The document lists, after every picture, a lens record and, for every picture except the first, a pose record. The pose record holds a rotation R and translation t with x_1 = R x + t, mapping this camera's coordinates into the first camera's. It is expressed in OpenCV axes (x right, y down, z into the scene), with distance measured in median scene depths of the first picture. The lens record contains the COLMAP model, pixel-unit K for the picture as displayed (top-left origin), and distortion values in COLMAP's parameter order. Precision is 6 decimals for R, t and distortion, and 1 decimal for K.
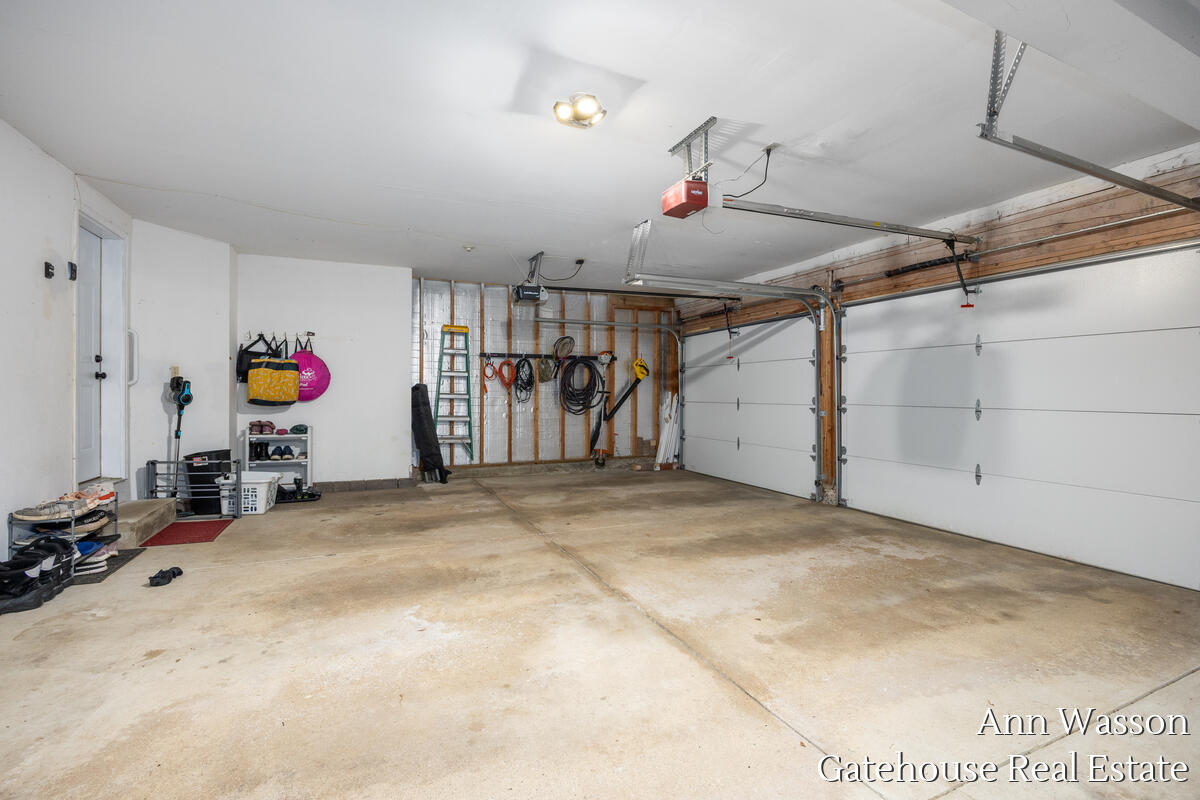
lens RADIAL K [[532.0, 0, 607.9], [0, 532.0, 394.4], [0, 0, 1]] dist [-0.014336, -0.000103]
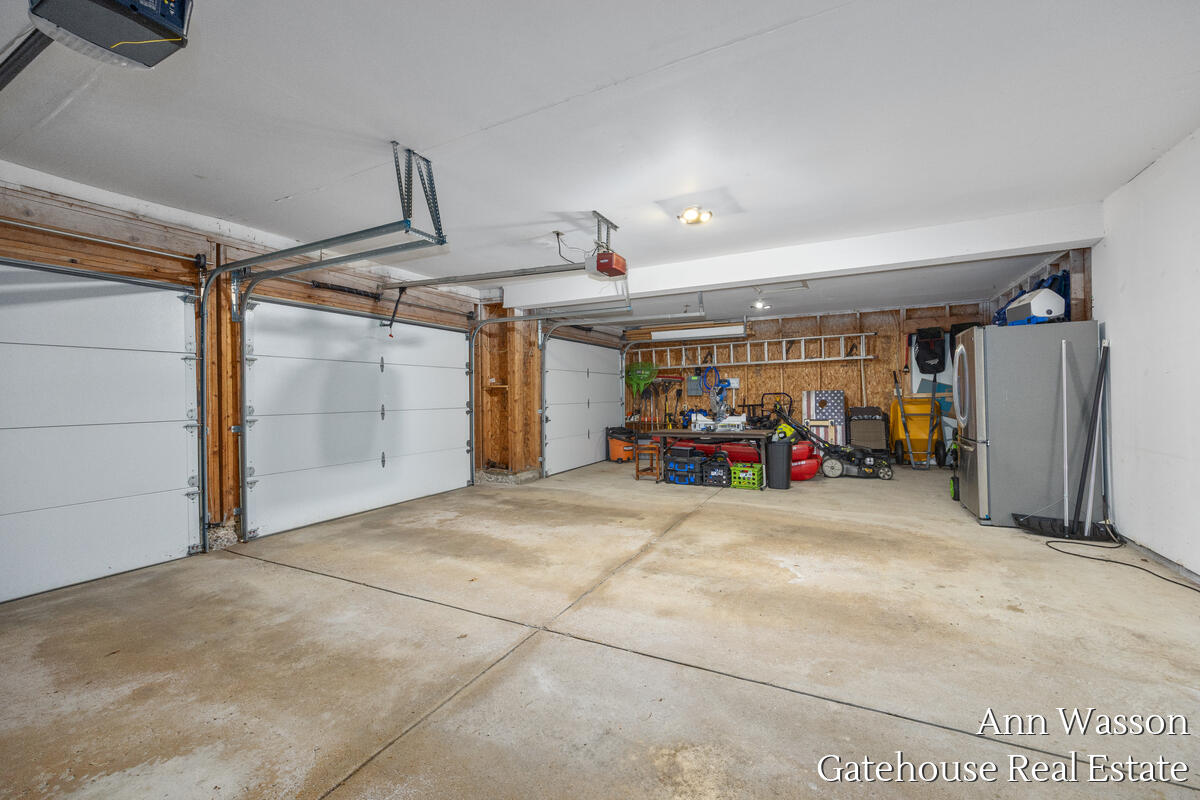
lens RADIAL K [[476.3, 0, 608.1], [0, 476.3, 394.6], [0, 0, 1]] dist [0.008609, 0.000050]
pose [[-0.623891, 0.007030, 0.781480, -0.800432], [0.014052, 0.999899, 0.002223, -0.013910], [-0.781385, 0.012368, -0.623926, 1.687612]]
